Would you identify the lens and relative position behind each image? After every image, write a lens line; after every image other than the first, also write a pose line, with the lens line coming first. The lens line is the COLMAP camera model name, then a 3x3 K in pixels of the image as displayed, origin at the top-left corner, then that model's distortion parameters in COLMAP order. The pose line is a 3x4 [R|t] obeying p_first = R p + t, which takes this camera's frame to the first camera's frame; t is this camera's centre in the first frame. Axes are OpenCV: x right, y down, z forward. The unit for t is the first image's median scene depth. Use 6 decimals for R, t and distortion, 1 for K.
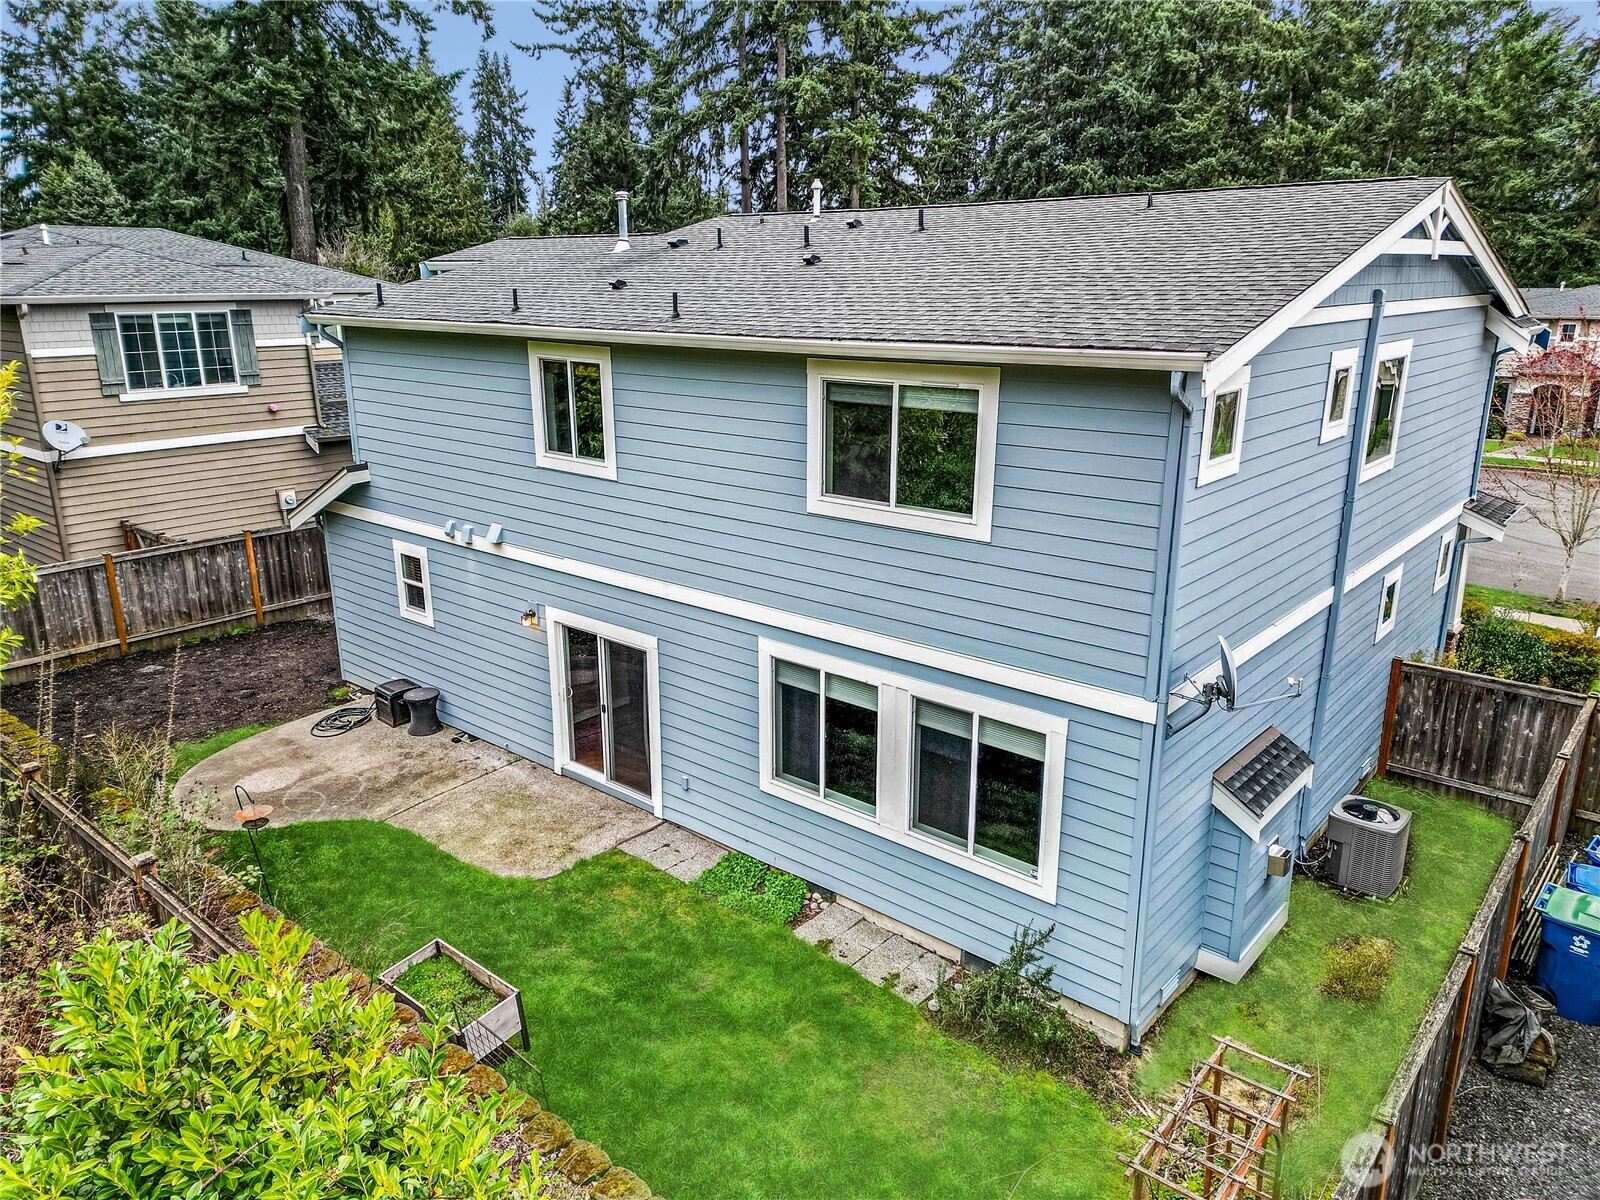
lens RADIAL K [[1122.4, 0, 800.0], [0, 1122.4, 600.0], [0, 0, 1]] dist [0.091055, -0.114060]
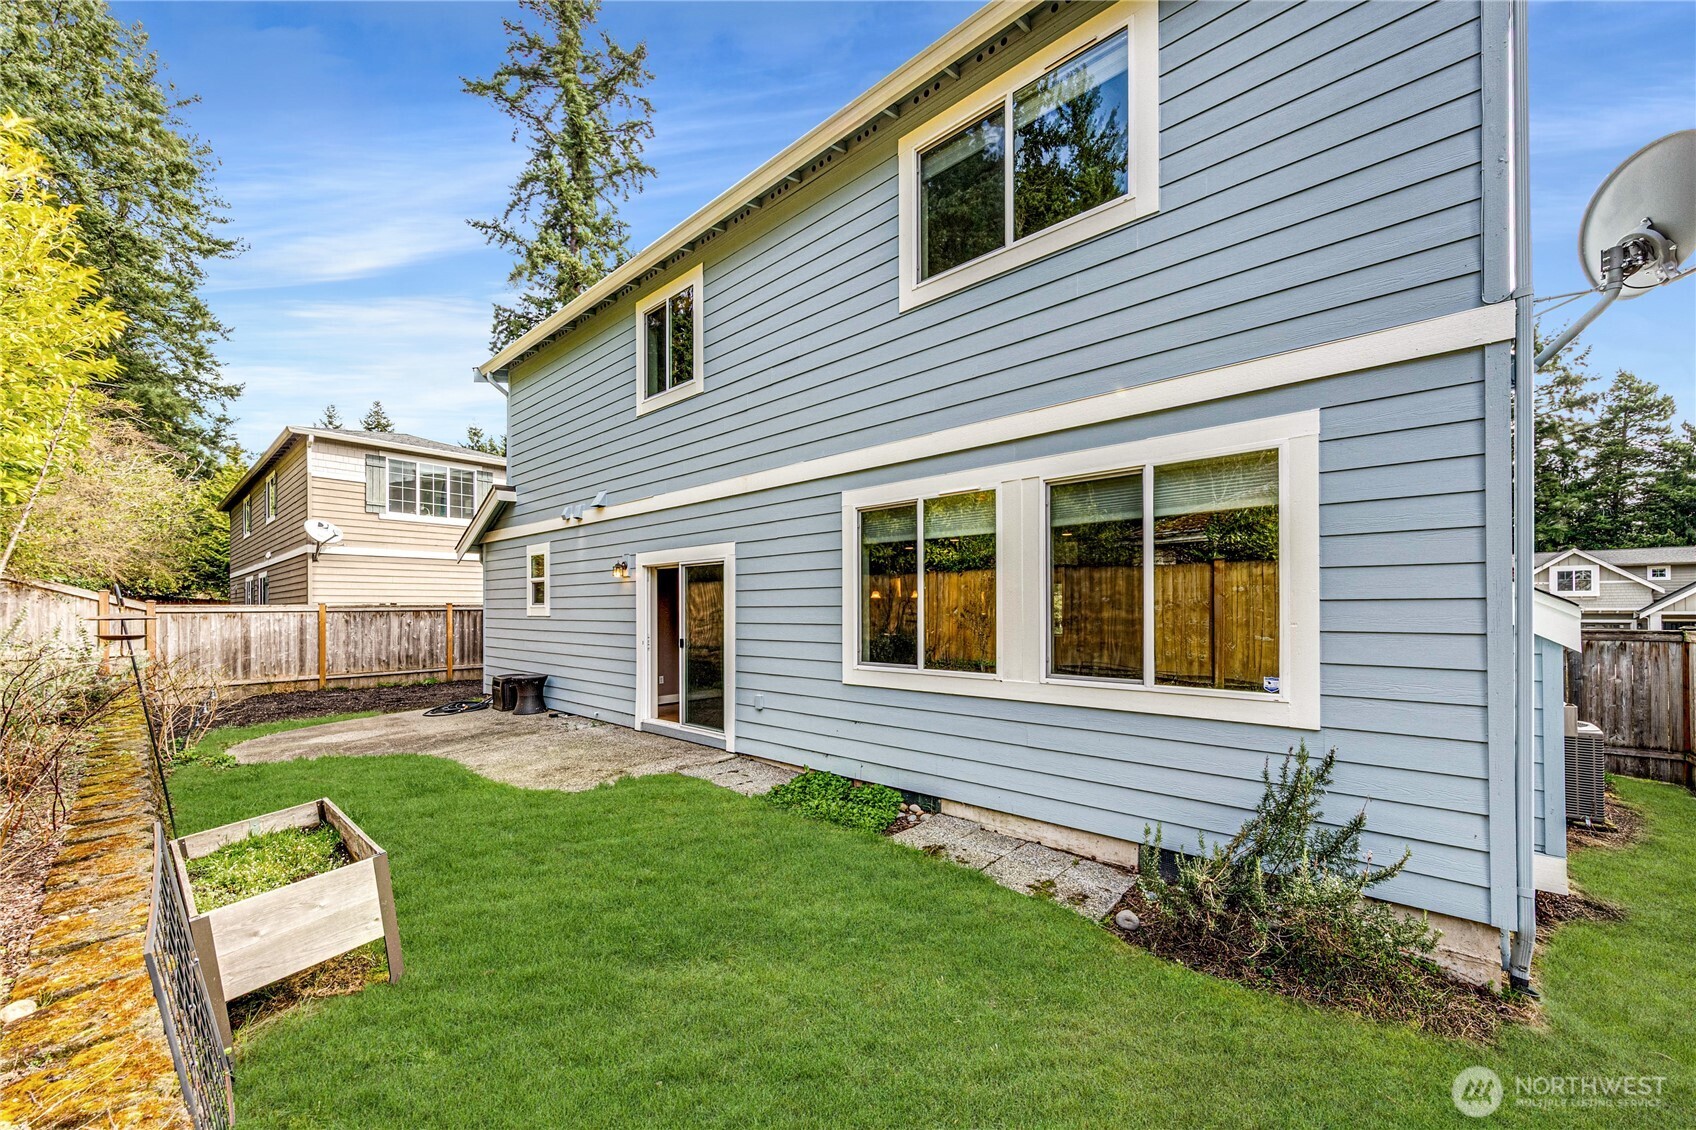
lens RADIAL K [[628.6, 0, 866.3], [0, 628.6, 610.9], [0, 0, 1]] dist [0.000772, -0.000060]
pose [[0.999992, -0.002211, -0.003322, -0.016168], [0.001191, 0.959950, -0.280169, 0.243140], [0.003809, 0.280163, 0.959945, 0.524997]]
